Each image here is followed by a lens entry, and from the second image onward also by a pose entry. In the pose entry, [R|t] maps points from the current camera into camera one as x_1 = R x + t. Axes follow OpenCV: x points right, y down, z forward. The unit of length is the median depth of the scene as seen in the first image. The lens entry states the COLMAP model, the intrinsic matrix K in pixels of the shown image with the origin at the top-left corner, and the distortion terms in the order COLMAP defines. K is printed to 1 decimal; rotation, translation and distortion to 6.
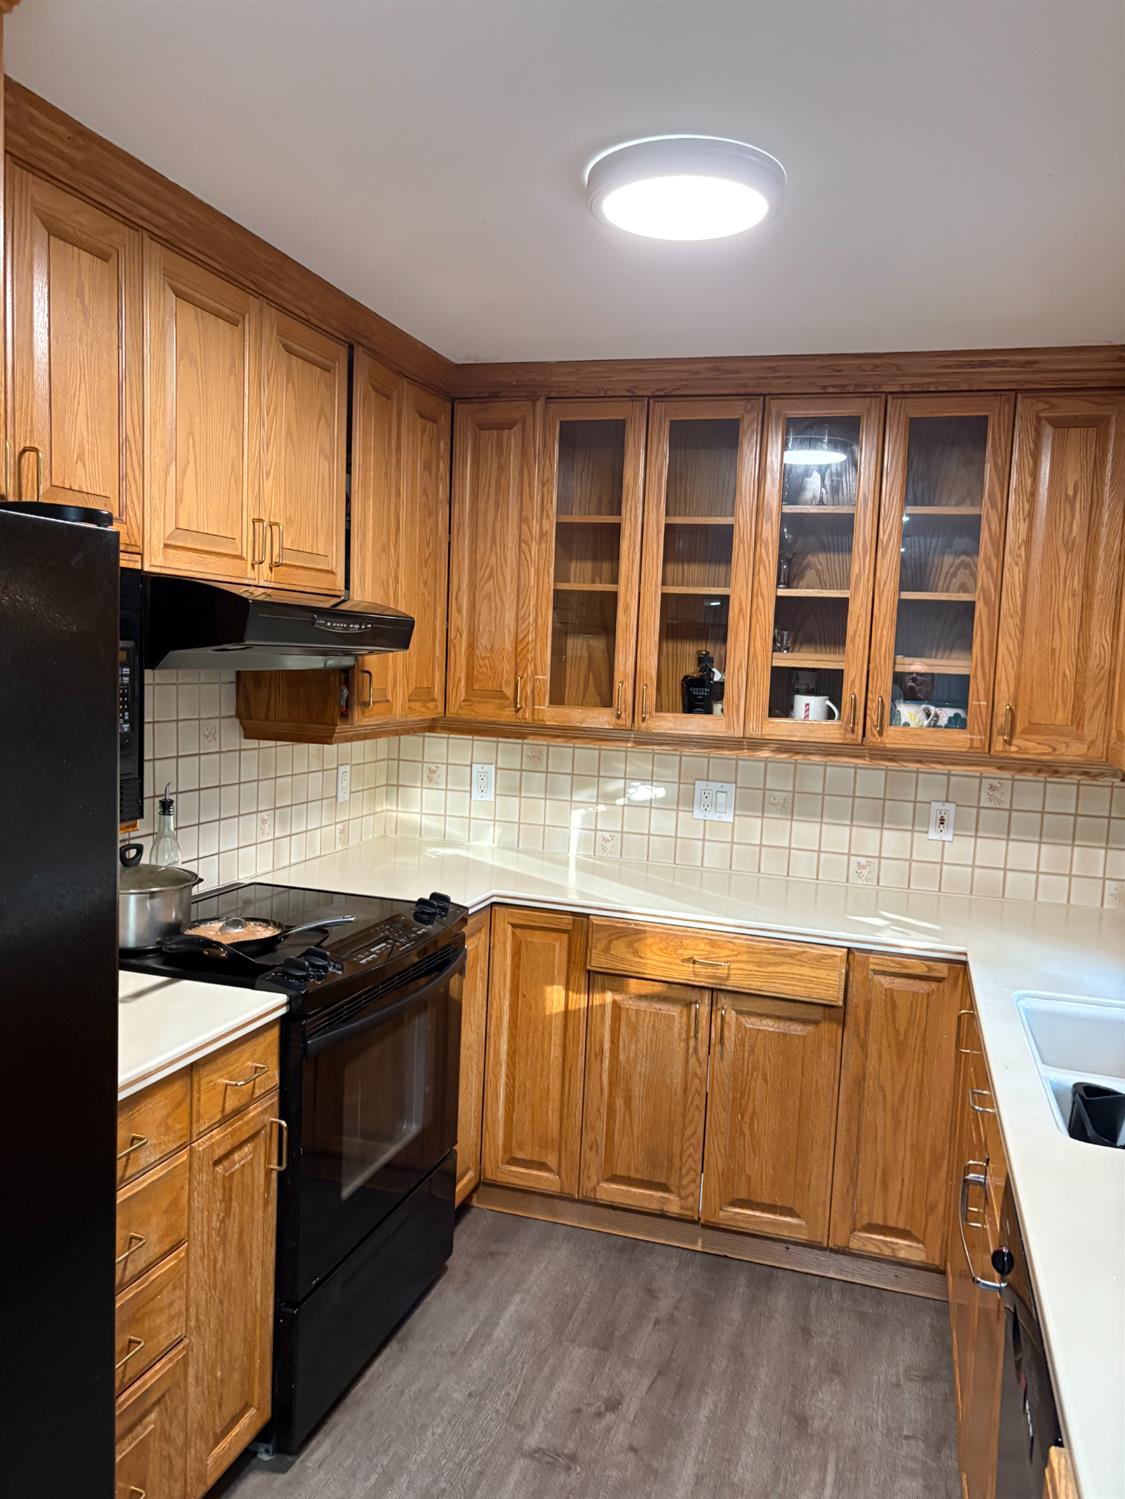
lens RADIAL K [[1135.6, 0, 564.3], [0, 1135.6, 758.1], [0, 0, 1]] dist [0.033990, -0.042303]
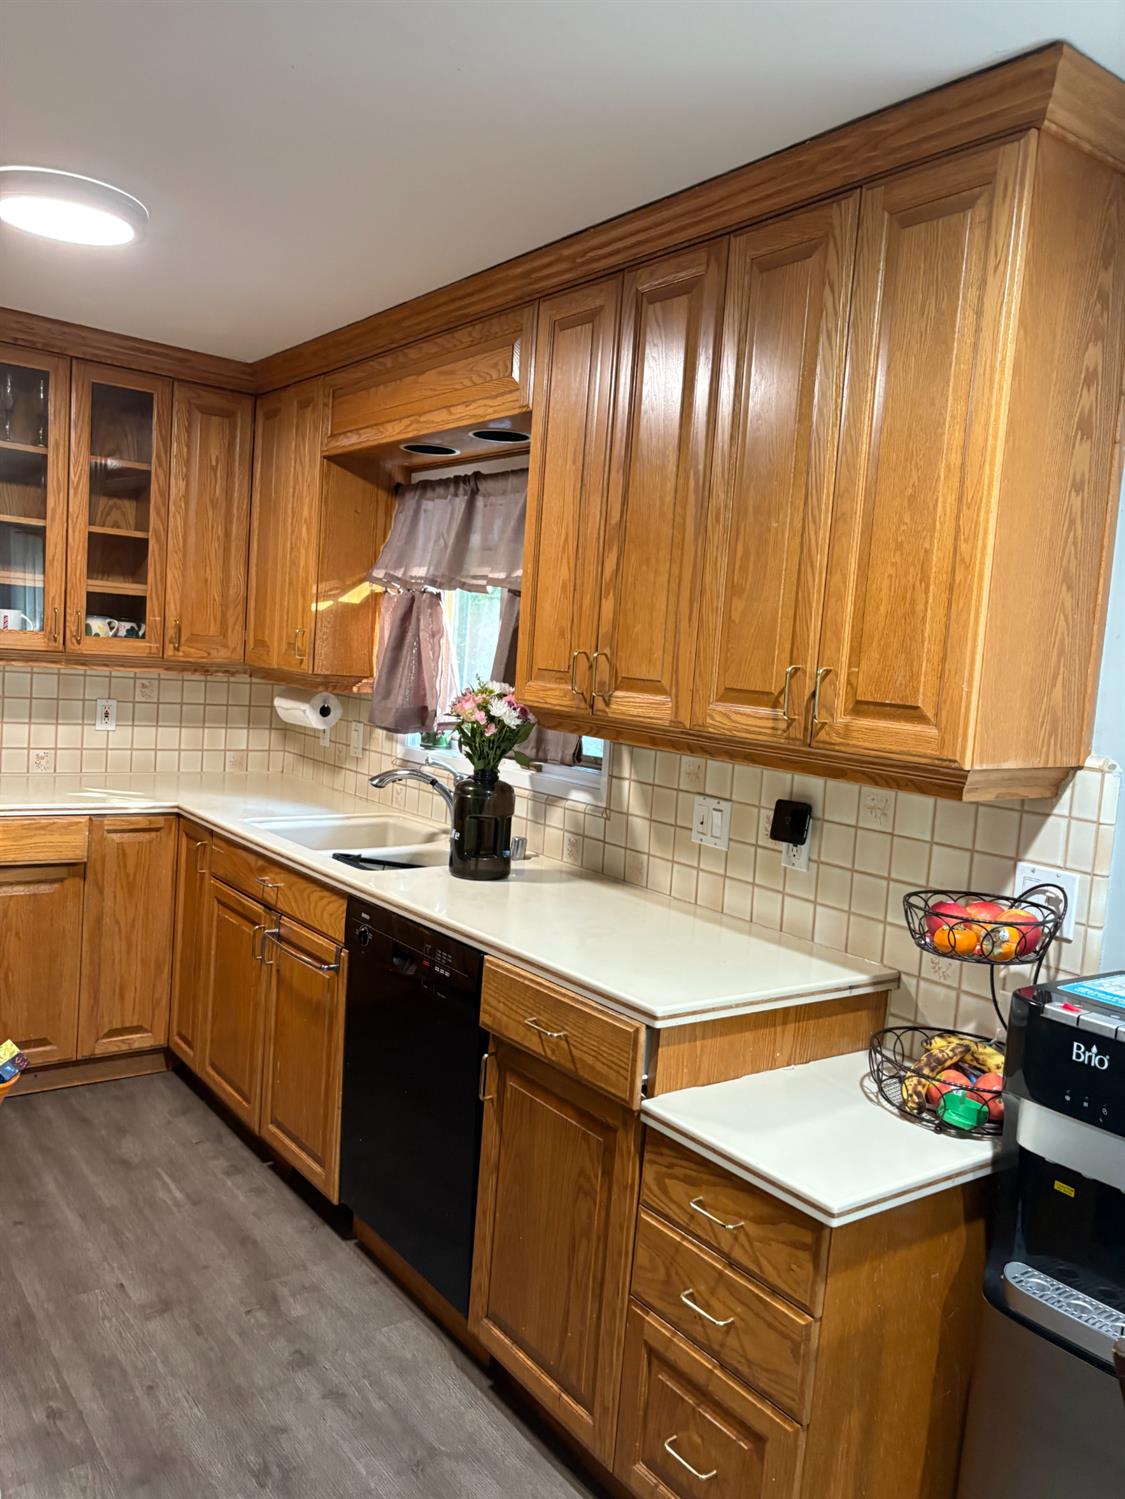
lens RADIAL K [[1135.6, 0, 559.2], [0, 1135.6, 747.1], [0, 0, 1]] dist [0.033990, -0.042303]
pose [[0.599921, -0.071638, 0.796845, -0.409338], [0.024145, 0.997151, 0.071469, 0.016038], [-0.799695, -0.023636, 0.599941, -0.146000]]
